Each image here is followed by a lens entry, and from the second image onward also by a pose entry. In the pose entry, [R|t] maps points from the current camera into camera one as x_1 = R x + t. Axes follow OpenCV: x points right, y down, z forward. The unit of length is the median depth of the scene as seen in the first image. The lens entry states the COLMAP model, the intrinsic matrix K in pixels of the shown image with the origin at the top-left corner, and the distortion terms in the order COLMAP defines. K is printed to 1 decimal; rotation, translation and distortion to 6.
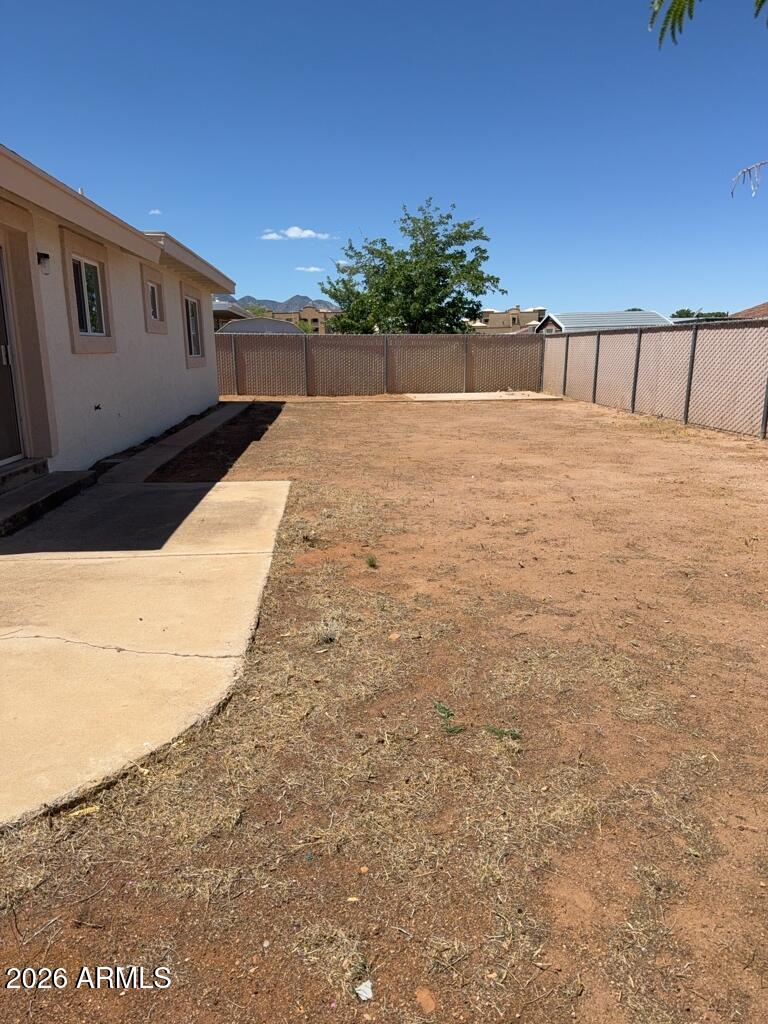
lens RADIAL K [[714.1, 0, 389.6], [0, 714.1, 513.9], [0, 0, 1]] dist [0.032712, -0.008765]
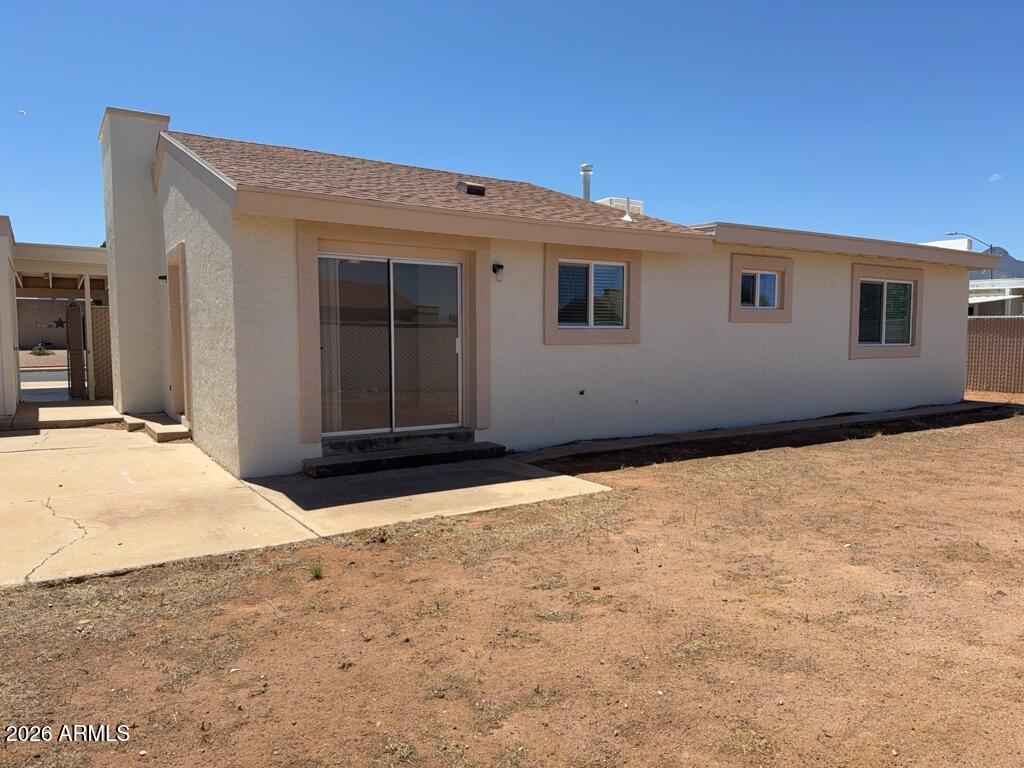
lens RADIAL K [[714.1, 0, 513.5], [0, 714.1, 384.5], [0, 0, 1]] dist [0.032712, -0.008765]
pose [[0.468502, 0.066295, -0.880972, 0.769032], [-0.198176, 0.979655, -0.031669, -0.164424], [0.860948, 0.189425, 0.472108, 0.621591]]
